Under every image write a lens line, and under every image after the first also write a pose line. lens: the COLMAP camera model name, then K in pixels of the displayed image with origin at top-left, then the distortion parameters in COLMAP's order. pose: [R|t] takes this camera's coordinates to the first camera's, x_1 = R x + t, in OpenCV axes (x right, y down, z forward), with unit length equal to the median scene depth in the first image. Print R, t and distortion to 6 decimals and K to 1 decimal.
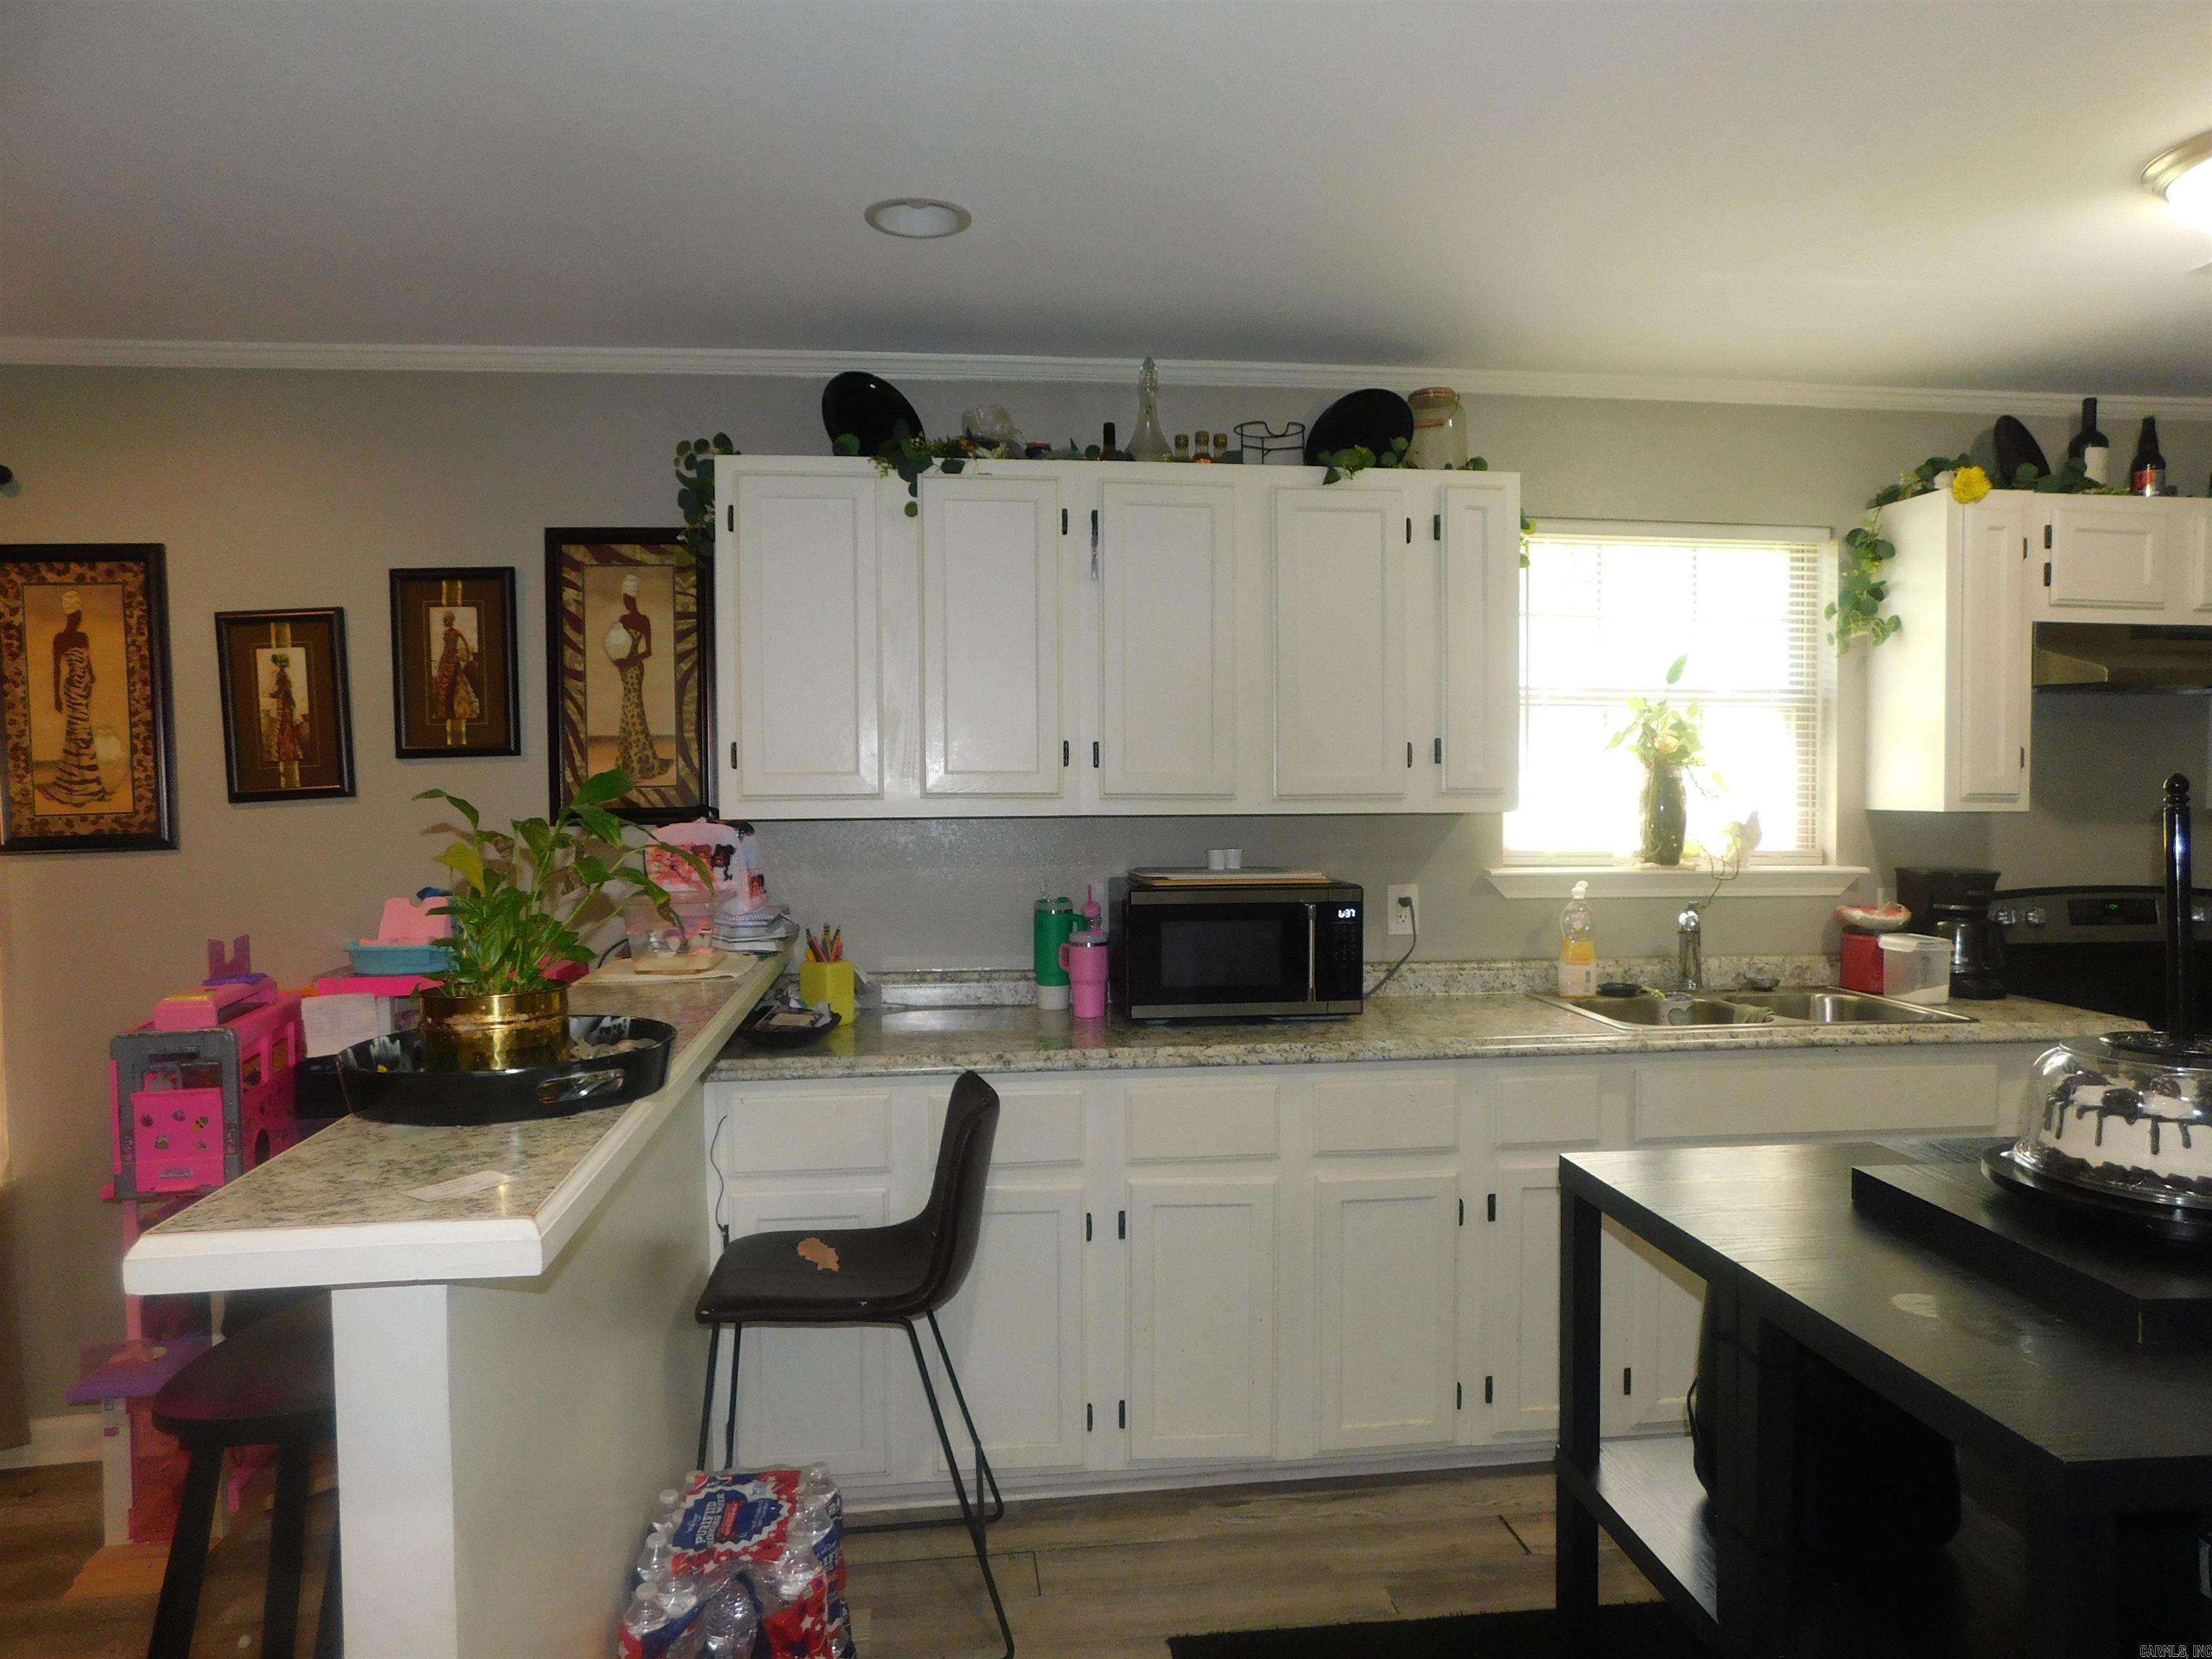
lens RADIAL K [[1480.2, 0, 1118.1], [0, 1480.2, 835.4], [0, 0, 1]] dist [-0.035325, 0.025366]
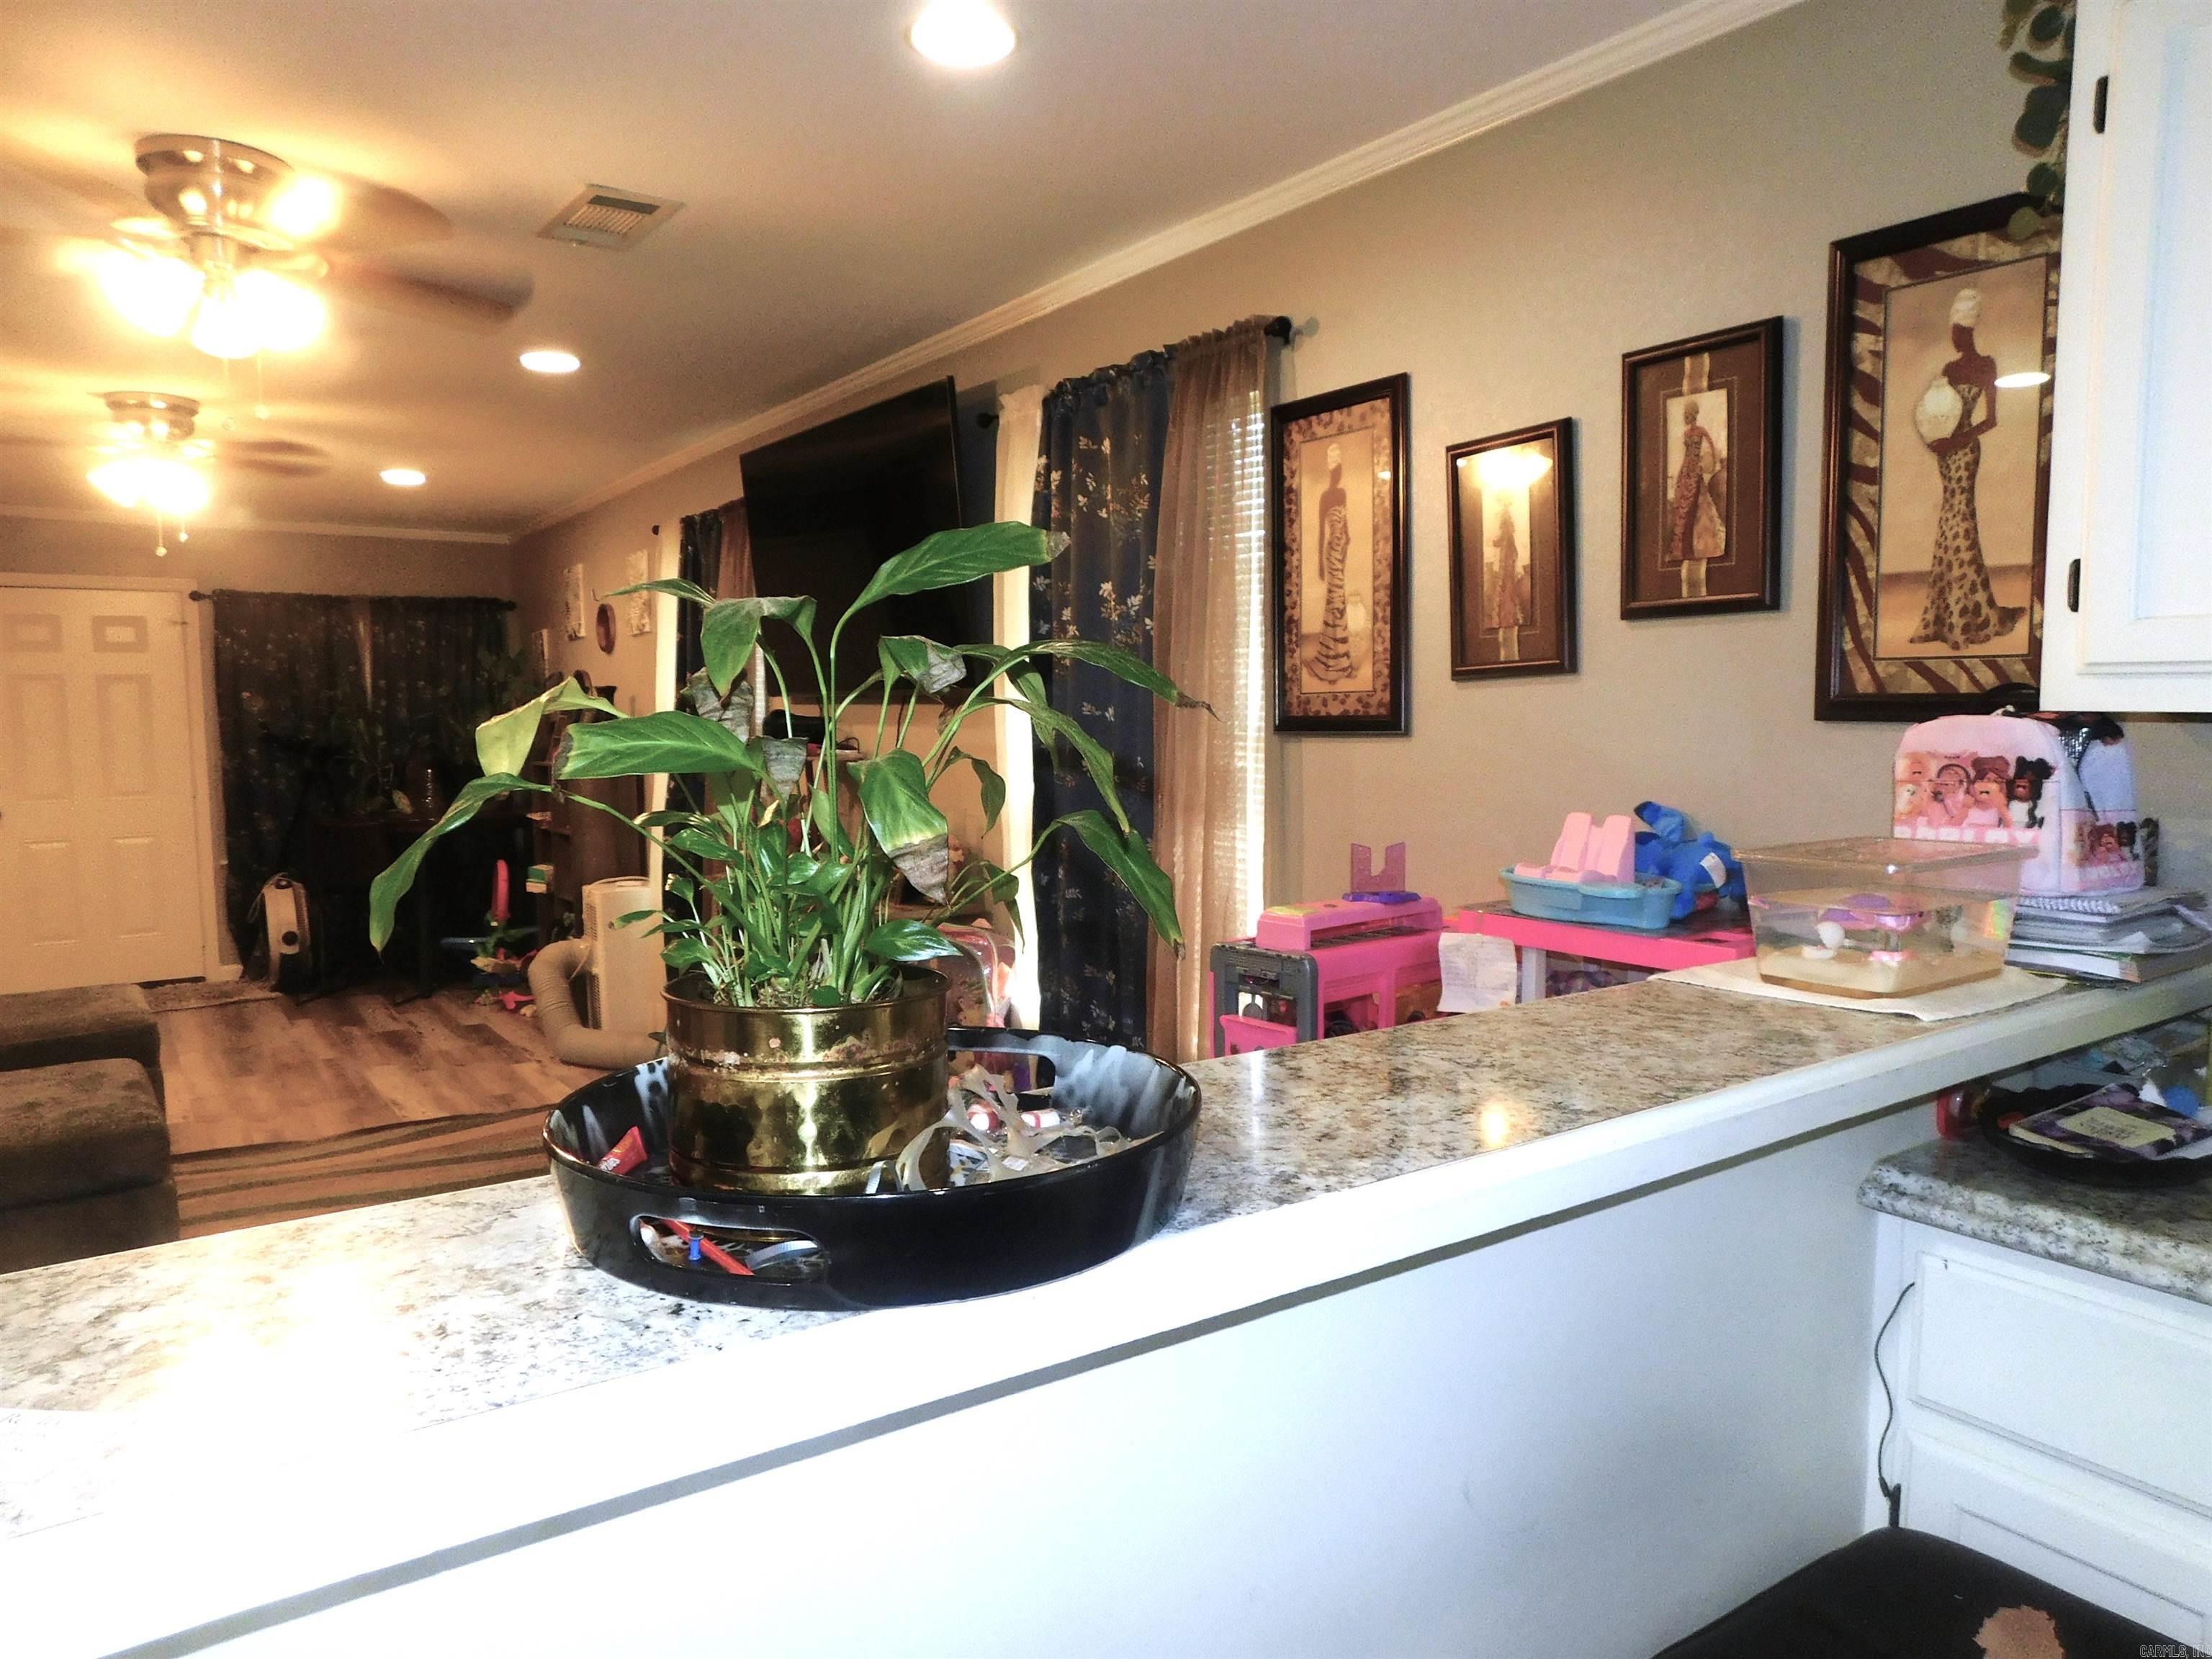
lens RADIAL K [[1480.2, 0, 1099.1], [0, 1480.2, 811.2], [0, 0, 1]] dist [-0.035325, 0.025366]
pose [[0.471513, 0.078995, -0.878314, 0.027586], [-0.043783, 0.996849, 0.066152, 0.004124], [0.880771, 0.007264, 0.473486, 0.398497]]
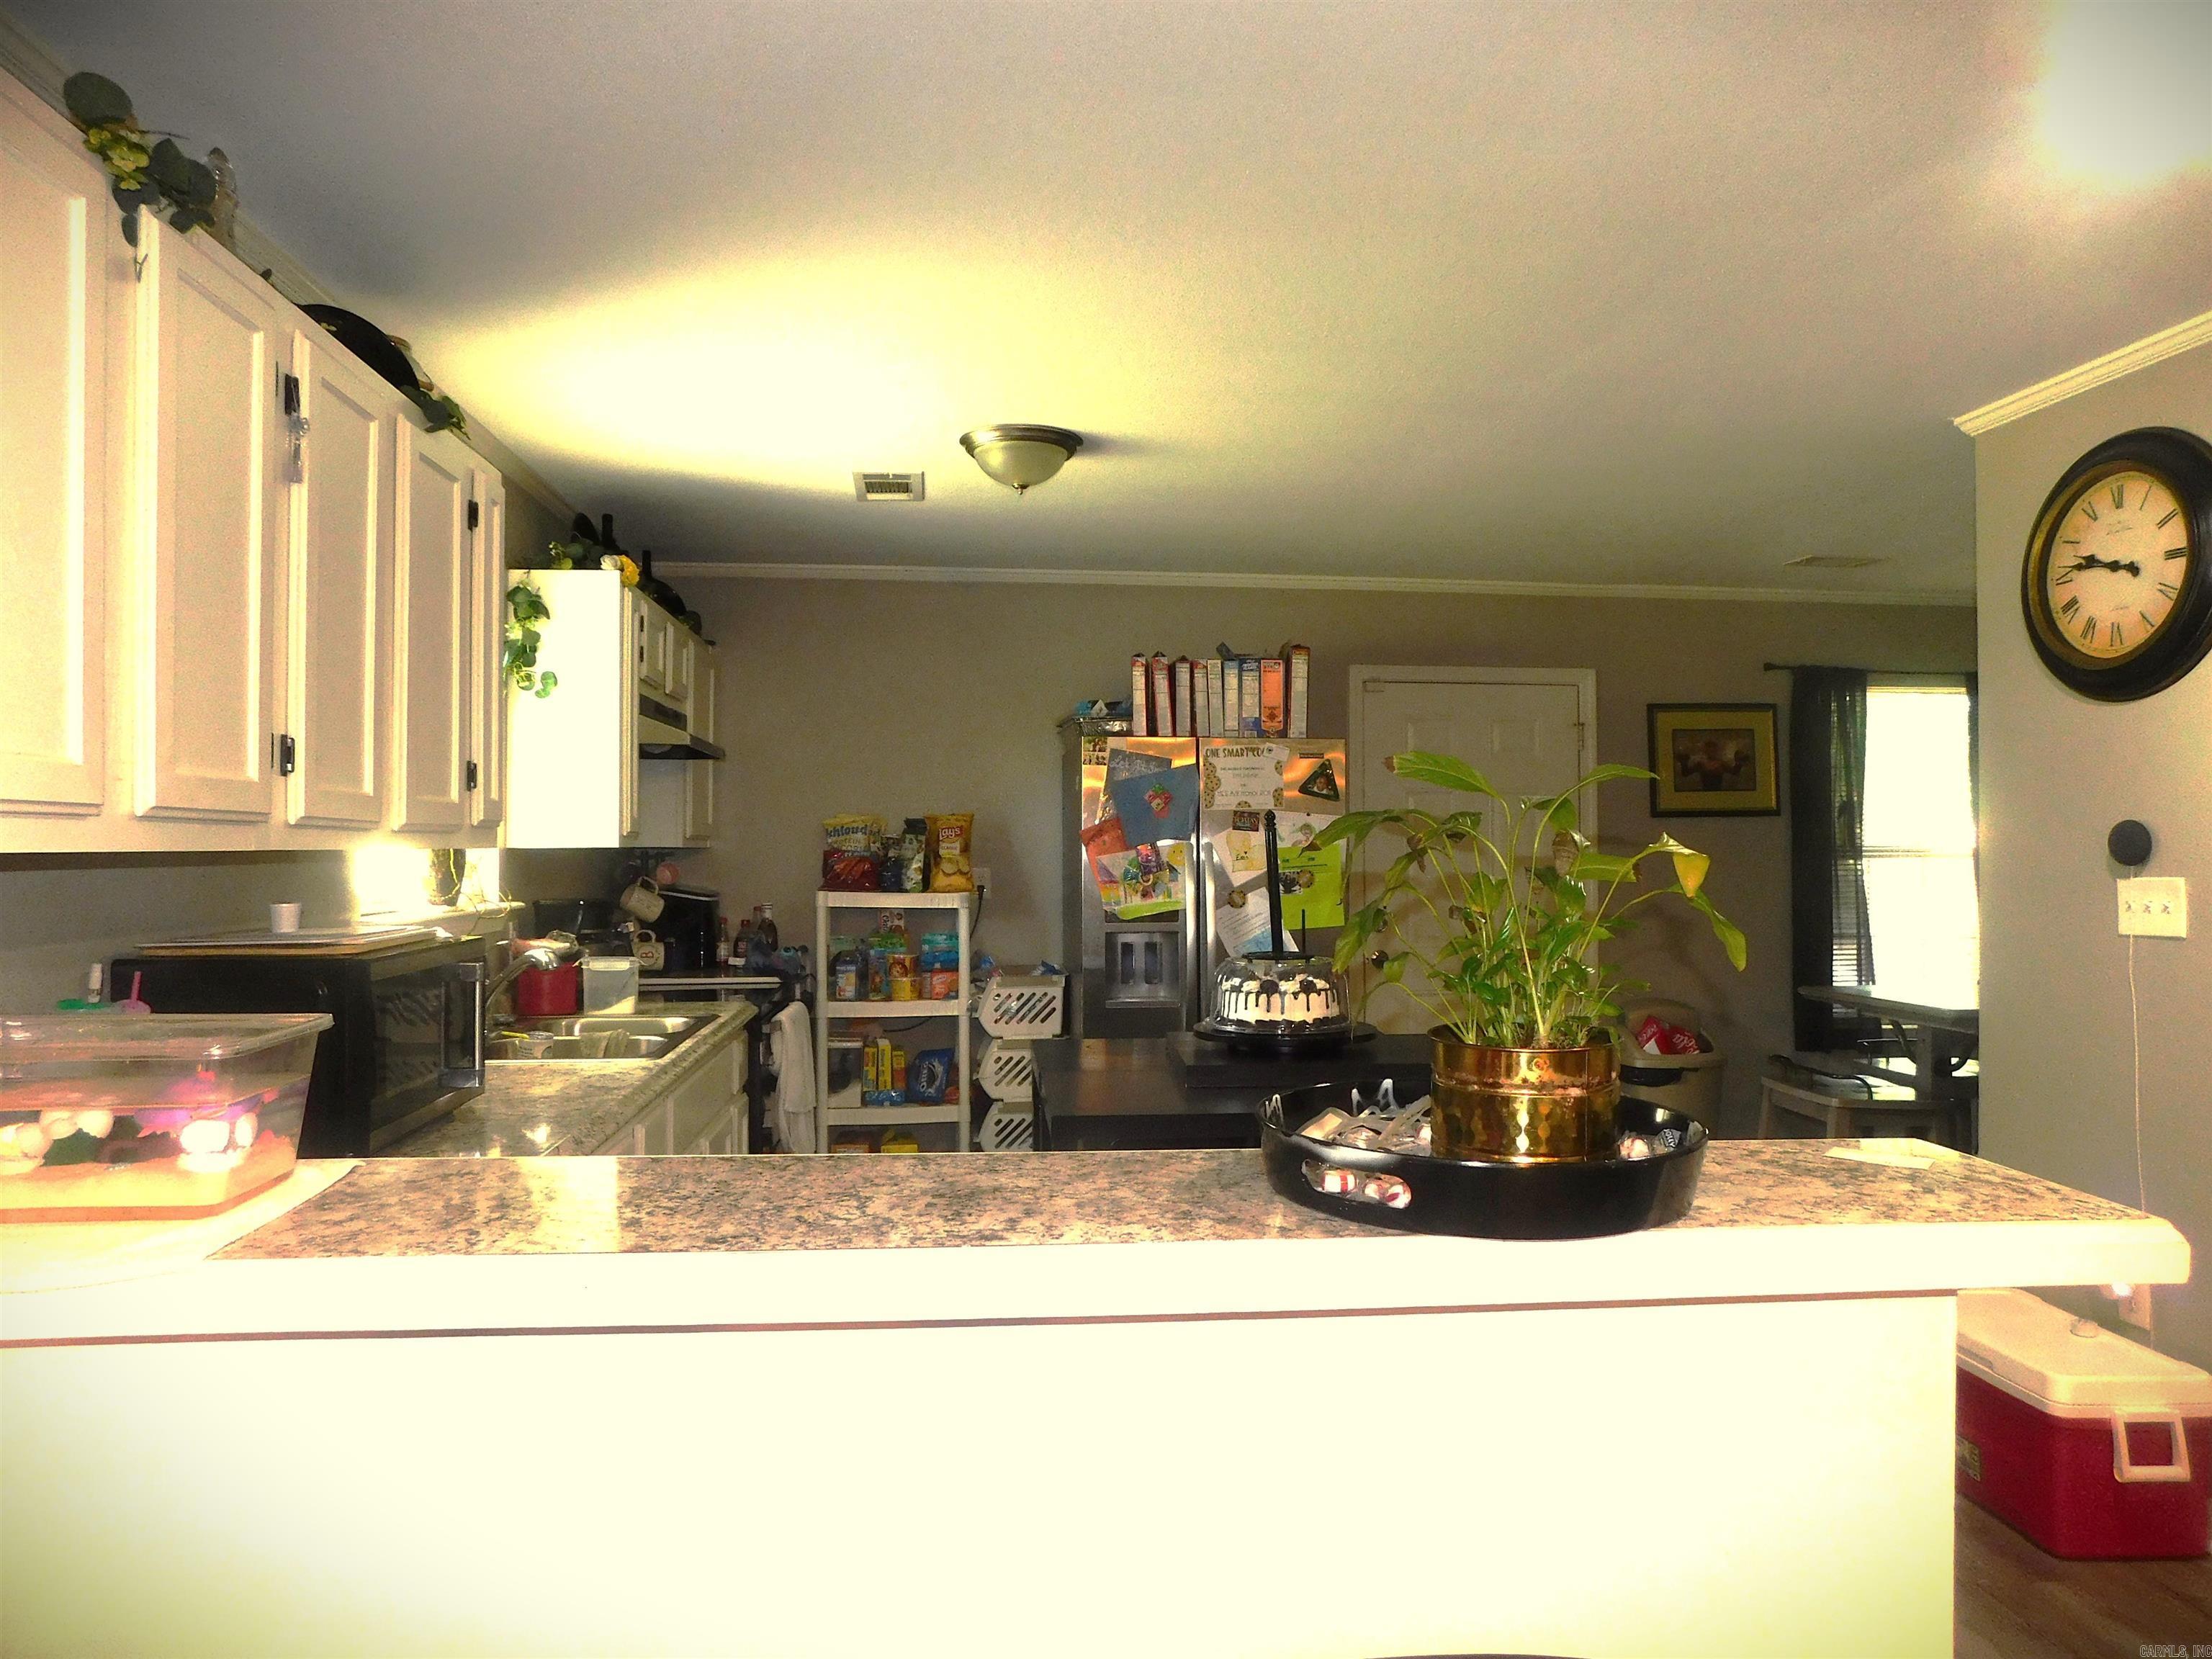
lens RADIAL K [[1480.2, 0, 1116.8], [0, 1480.2, 833.6], [0, 0, 1]] dist [-0.035325, 0.025366]
pose [[0.034673, -0.000060, 0.999399, -1.445530], [0.041269, 0.999147, -0.001372, -0.023319], [-0.998546, 0.041292, 0.034646, 1.366775]]
